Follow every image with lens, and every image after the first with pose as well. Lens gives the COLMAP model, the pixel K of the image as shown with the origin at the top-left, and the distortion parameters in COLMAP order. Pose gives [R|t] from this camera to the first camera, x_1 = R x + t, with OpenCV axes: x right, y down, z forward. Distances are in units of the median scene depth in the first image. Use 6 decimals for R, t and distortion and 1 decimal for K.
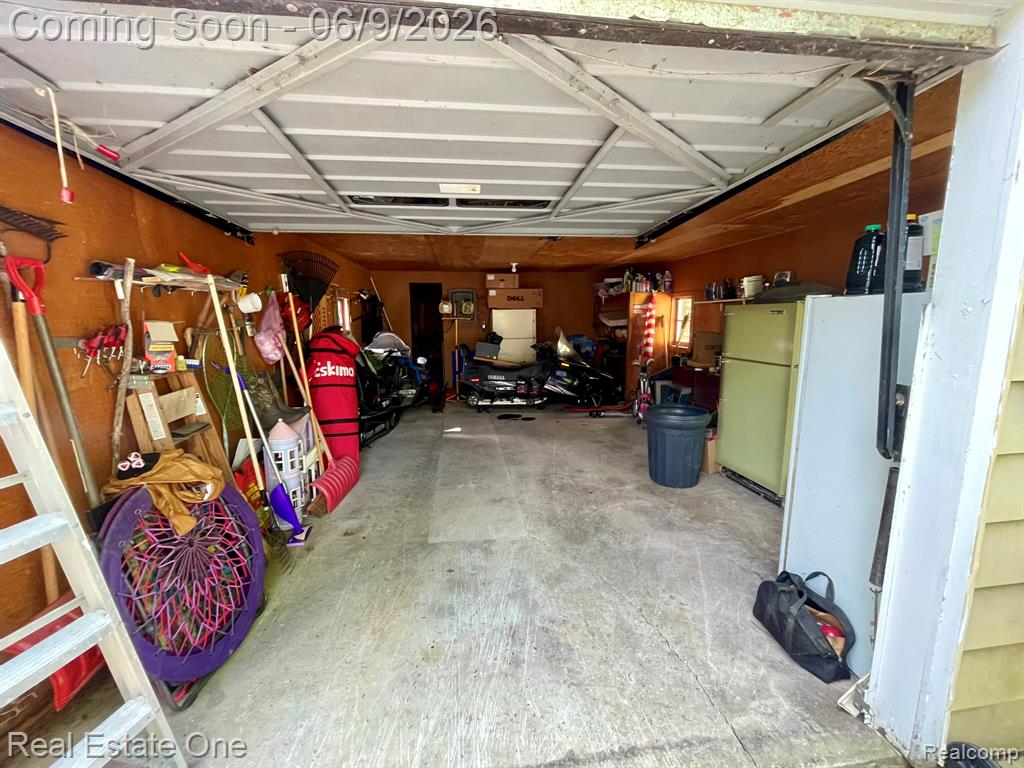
lens RADIAL K [[415.2, 0, 510.0], [0, 415.2, 383.0], [0, 0, 1]] dist [-0.002204, 0.000761]
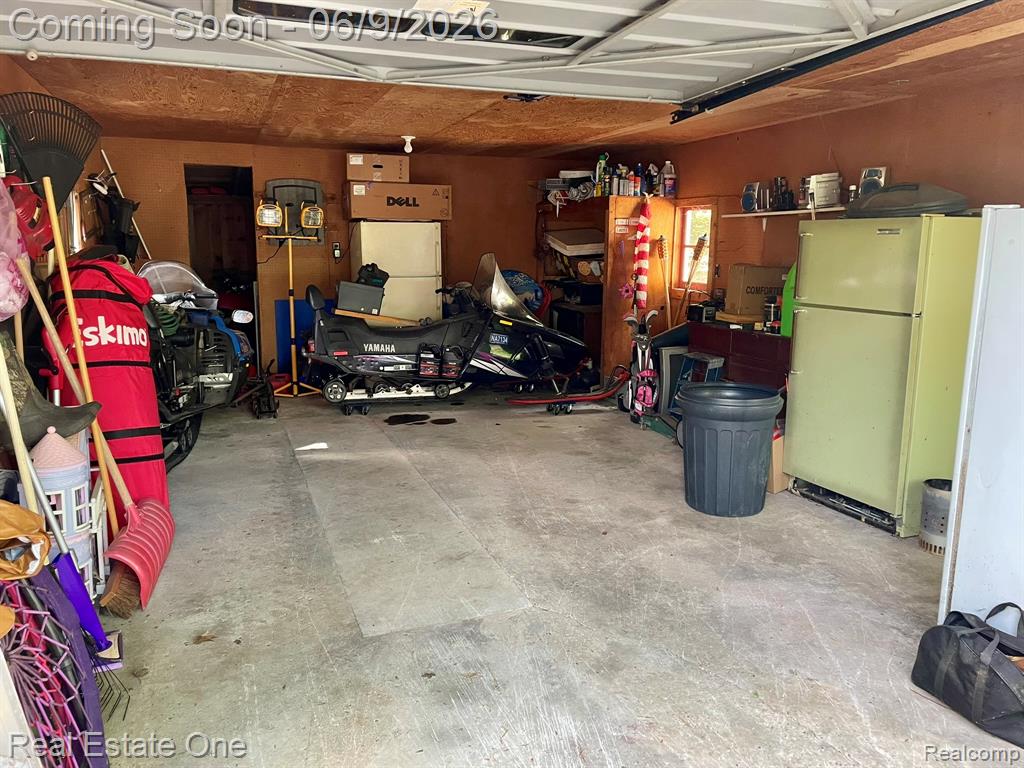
lens RADIAL K [[776.7, 0, 508.7], [0, 776.7, 376.8], [0, 0, 1]] dist [0.074683, -0.064613]
pose [[0.973020, -0.026839, 0.229152, -0.176701], [0.023013, 0.999548, 0.019351, 0.014302], [-0.229568, -0.013555, 0.973198, -0.048334]]
